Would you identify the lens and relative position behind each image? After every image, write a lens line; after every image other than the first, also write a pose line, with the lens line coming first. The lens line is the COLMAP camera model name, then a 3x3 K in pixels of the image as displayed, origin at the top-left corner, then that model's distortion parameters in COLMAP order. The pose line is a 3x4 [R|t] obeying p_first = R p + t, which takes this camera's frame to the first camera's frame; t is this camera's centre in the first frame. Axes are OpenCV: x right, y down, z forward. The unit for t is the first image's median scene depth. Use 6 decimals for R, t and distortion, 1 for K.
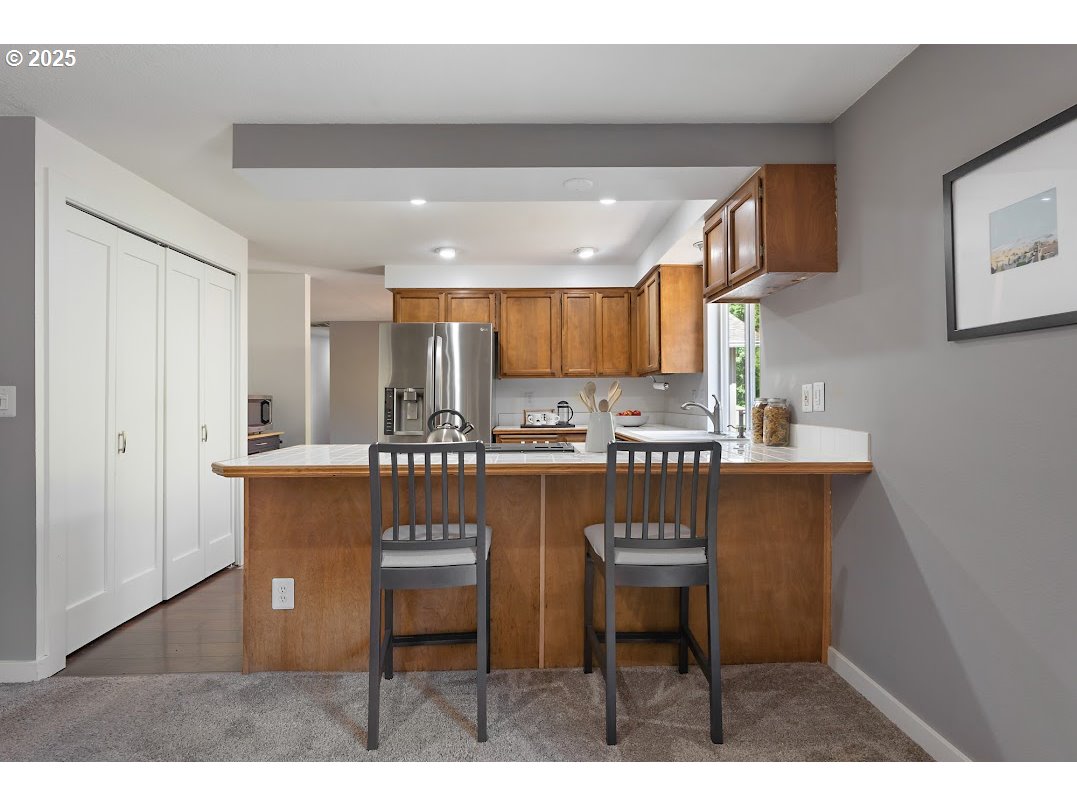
lens RADIAL K [[558.6, 0, 540.4], [0, 558.6, 399.6], [0, 0, 1]] dist [0.004547, 0.001454]
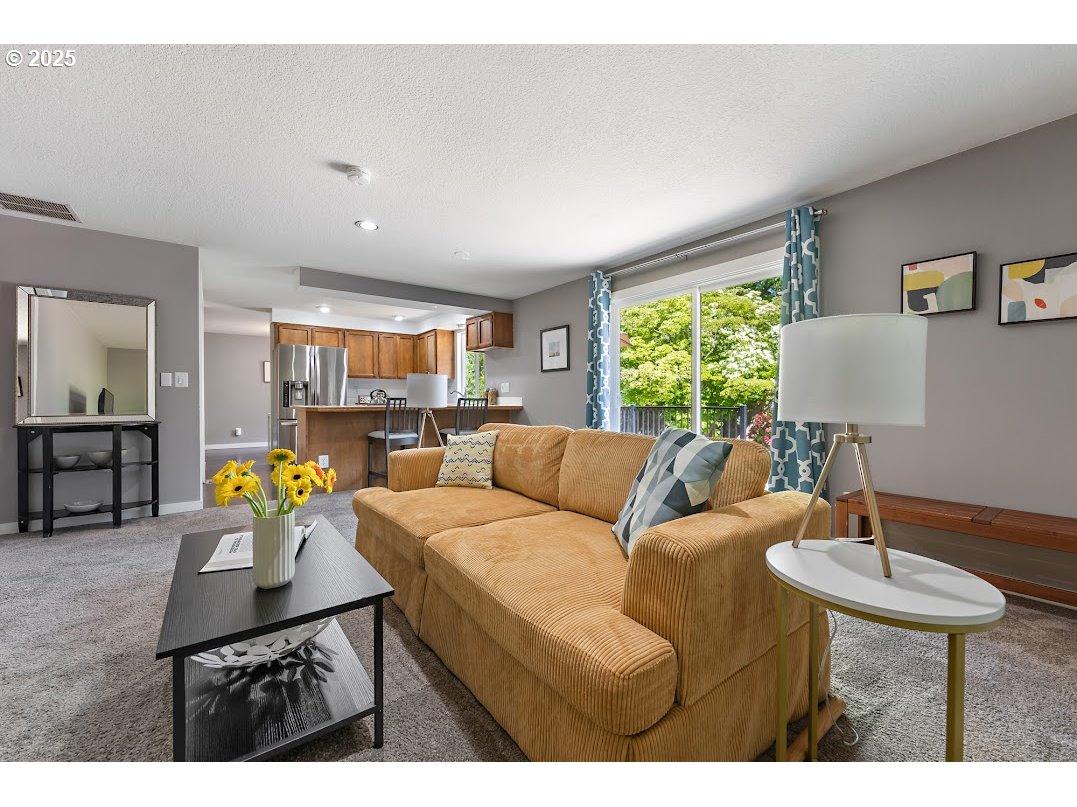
lens RADIAL K [[442.6, 0, 542.5], [0, 442.6, 406.0], [0, 0, 1]] dist [0.006008, -0.001688]
pose [[0.809293, -0.001843, 0.587403, -0.445706], [-0.003642, 0.999960, 0.008155, 0.044258], [-0.587395, -0.008739, 0.809254, -0.622227]]
